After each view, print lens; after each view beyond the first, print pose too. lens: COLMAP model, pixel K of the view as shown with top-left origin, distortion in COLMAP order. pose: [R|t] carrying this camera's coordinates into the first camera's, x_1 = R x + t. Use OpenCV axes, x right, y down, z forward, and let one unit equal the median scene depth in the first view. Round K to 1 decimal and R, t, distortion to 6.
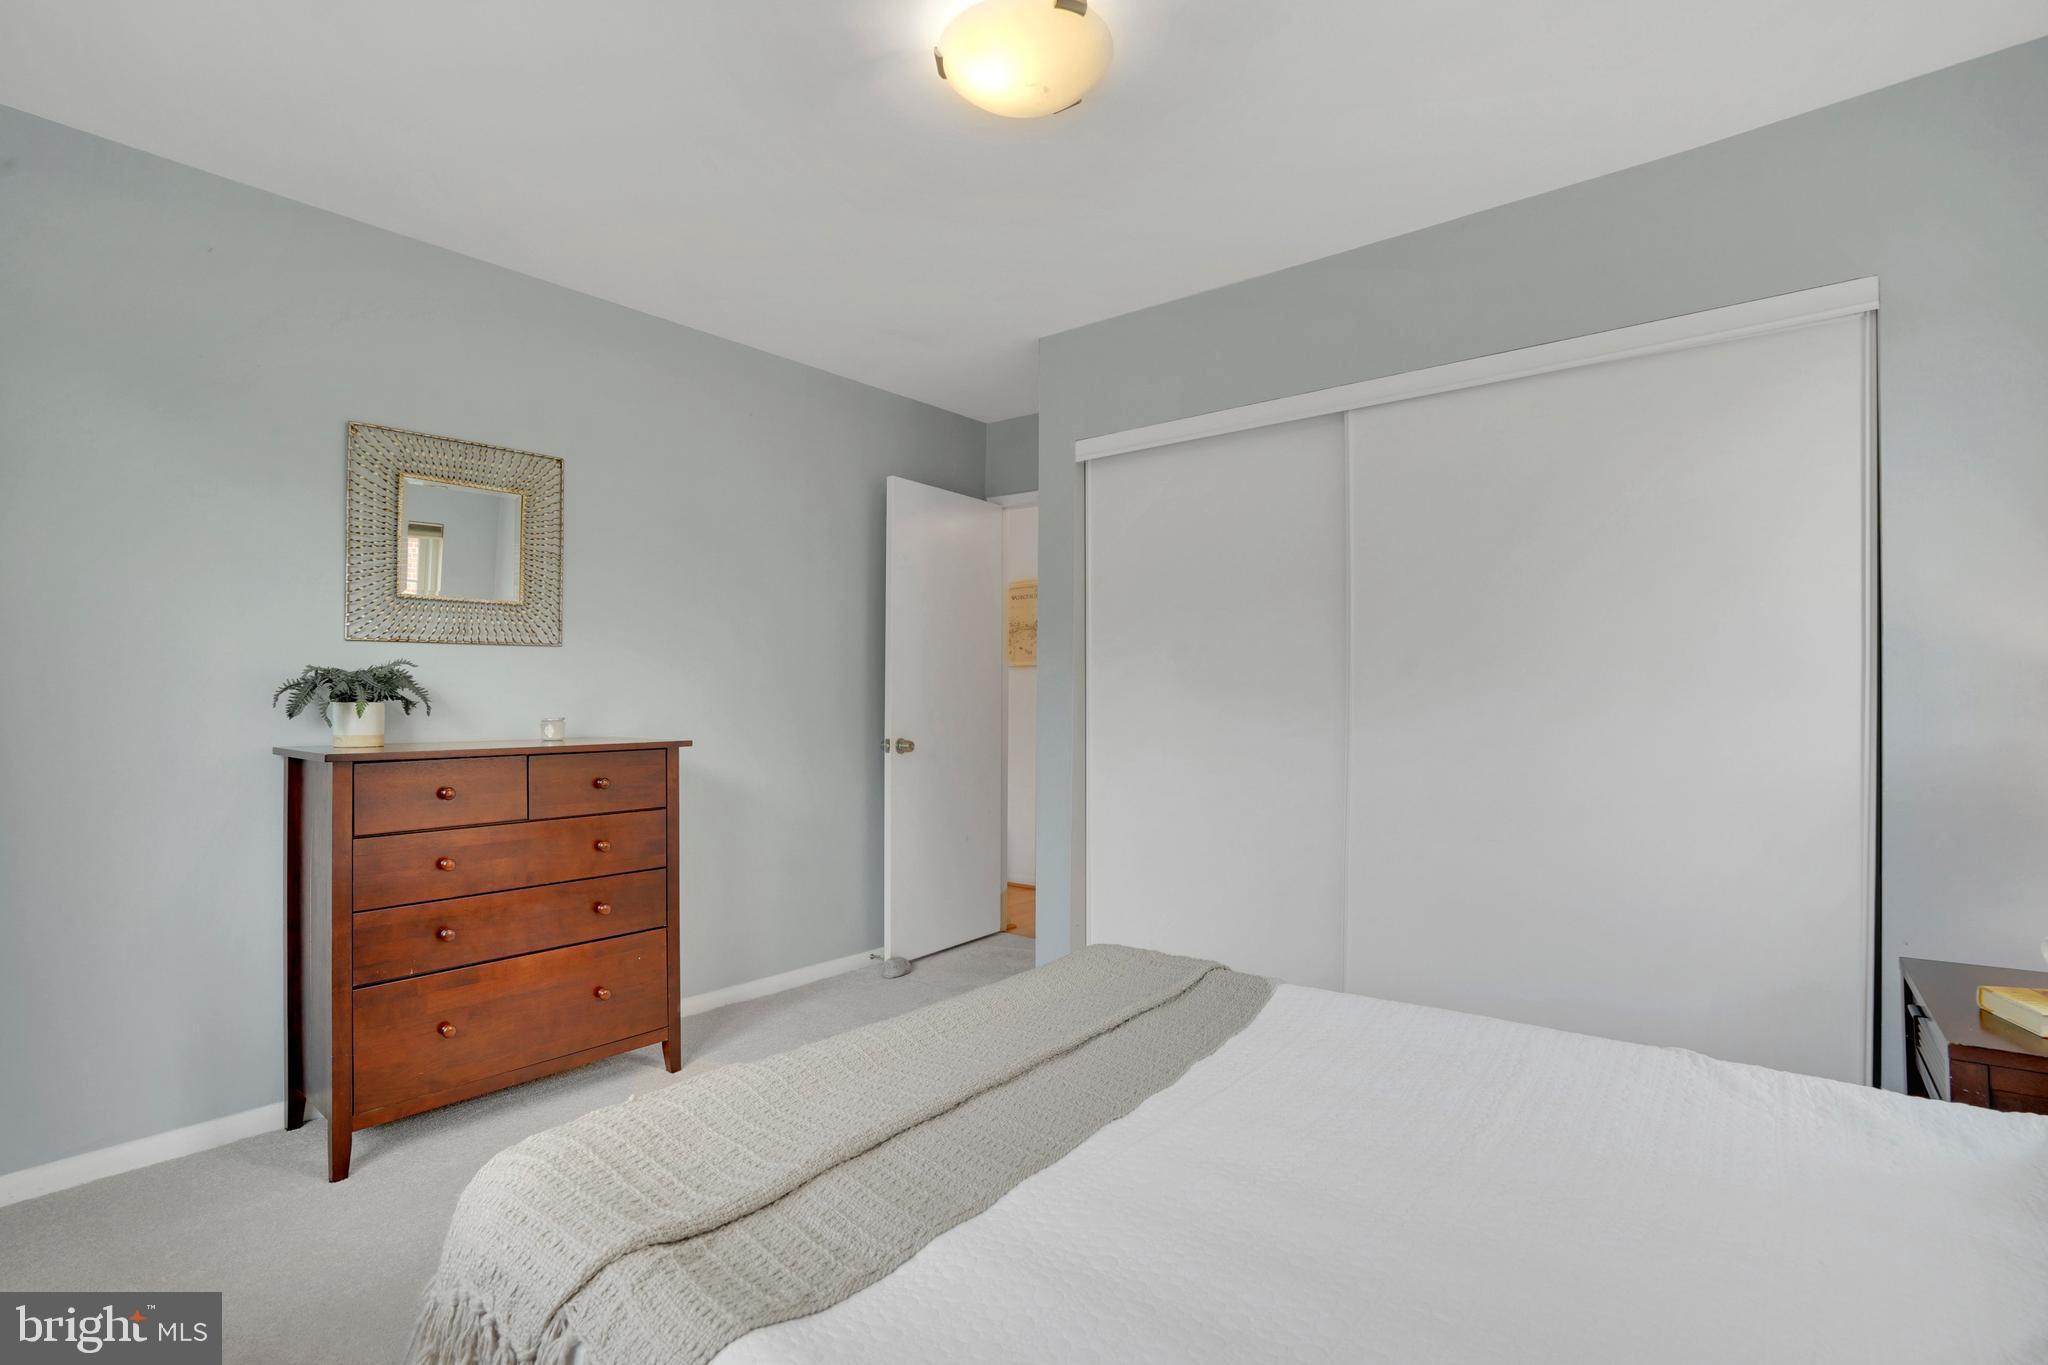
lens RADIAL K [[1000.3, 0, 1024.0], [0, 1000.3, 682.5], [0, 0, 1]] dist [-0.002963, 0.000237]
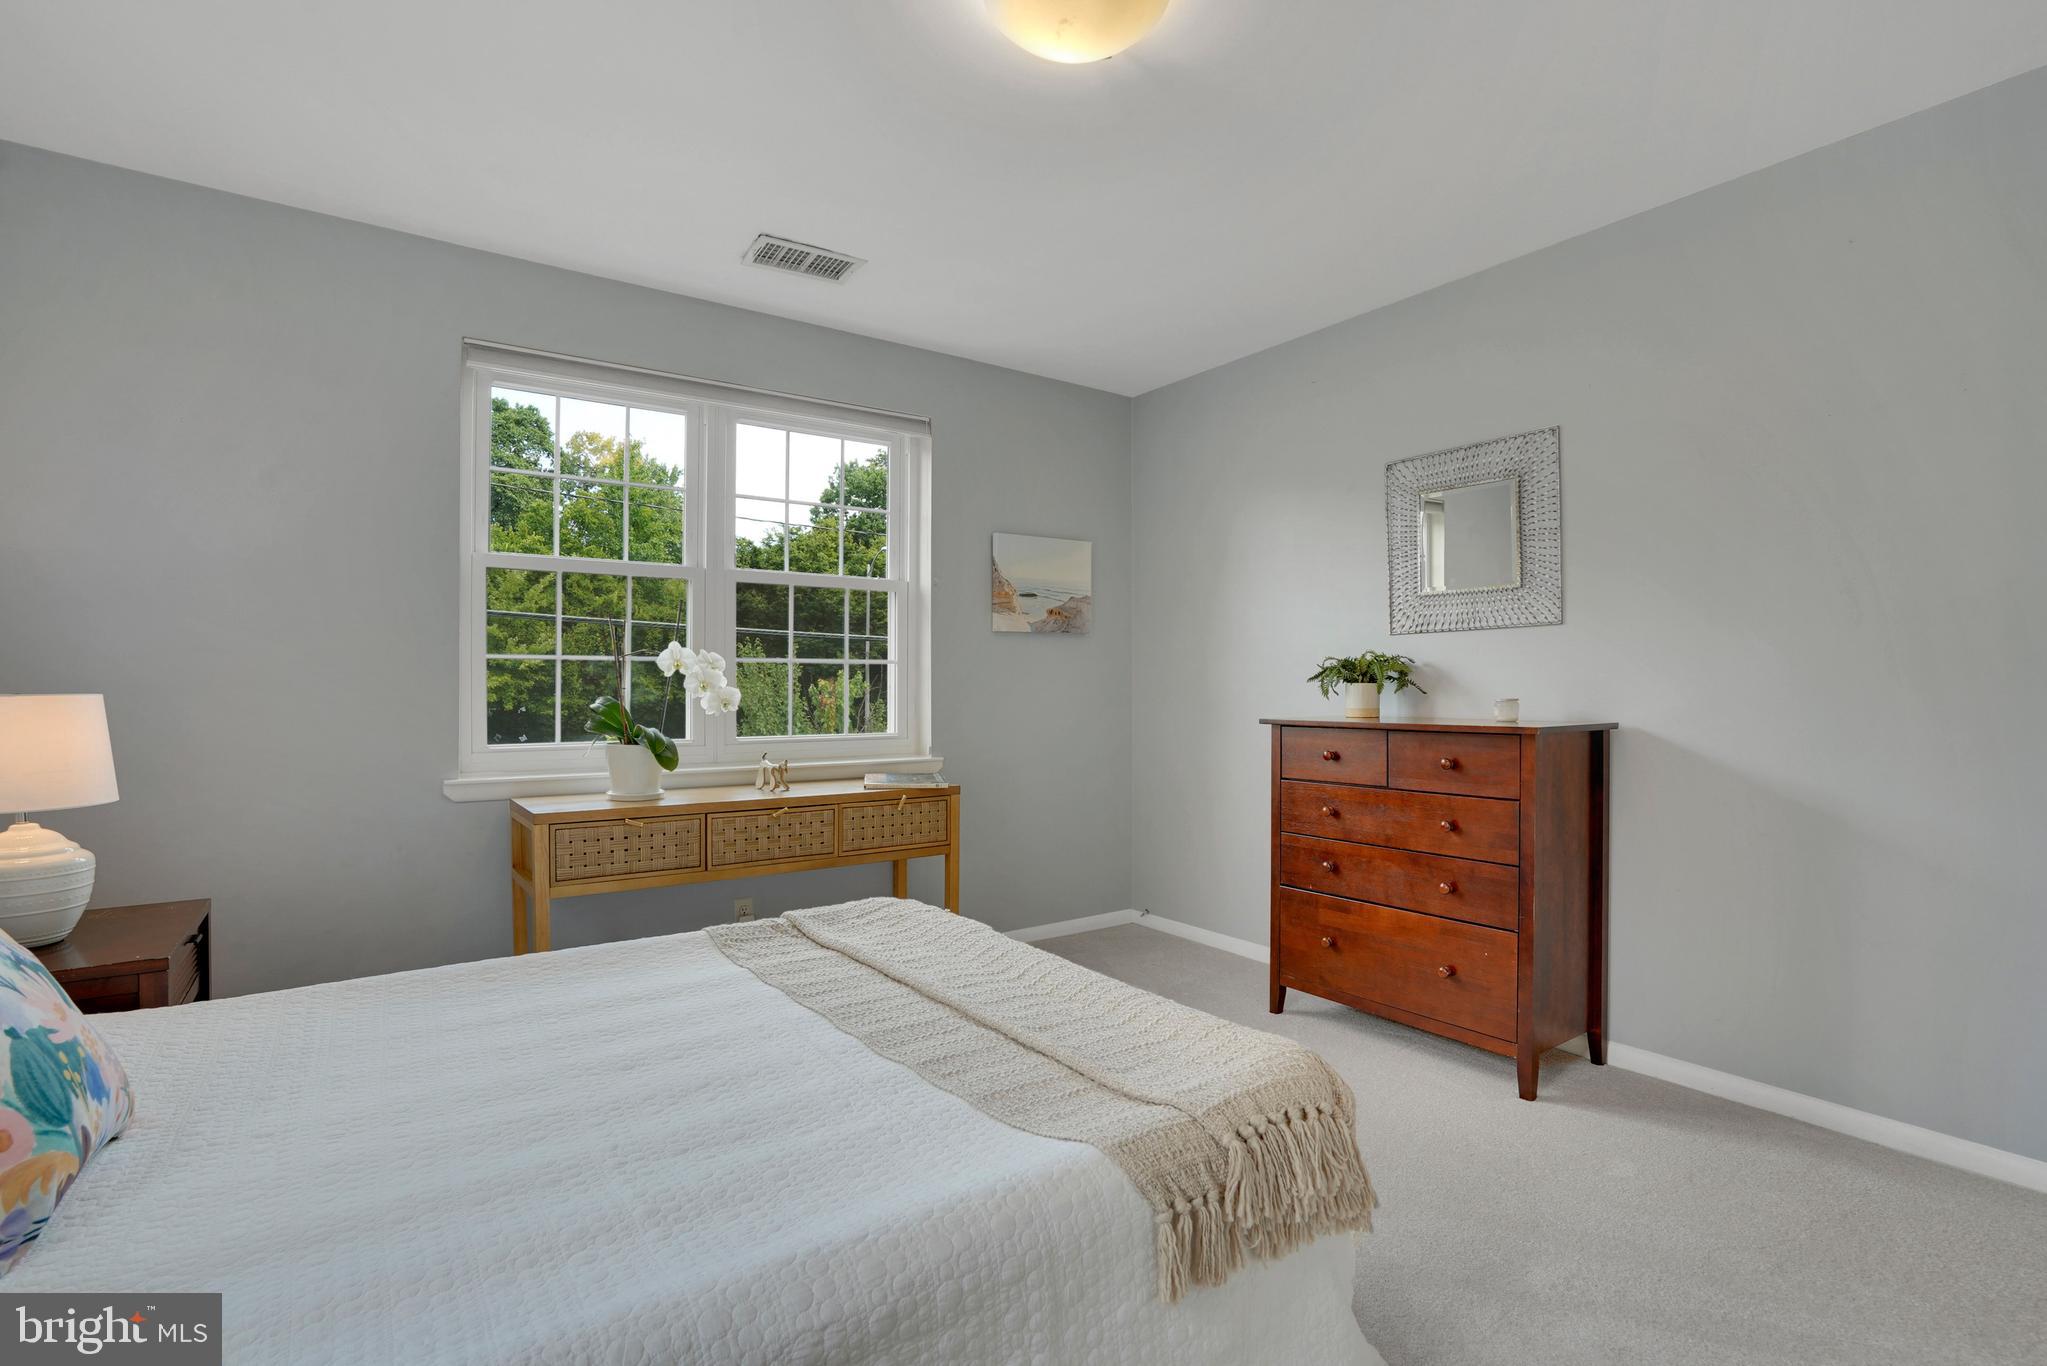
lens RADIAL K [[965.3, 0, 1009.9], [0, 965.3, 673.2], [0, 0, 1]] dist [0.003085, 0.000413]
pose [[-0.268955, -0.012149, -0.963076, 0.630460], [0.018447, 0.999672, -0.017762, 0.018883], [0.962976, -0.022543, -0.268643, 0.833110]]
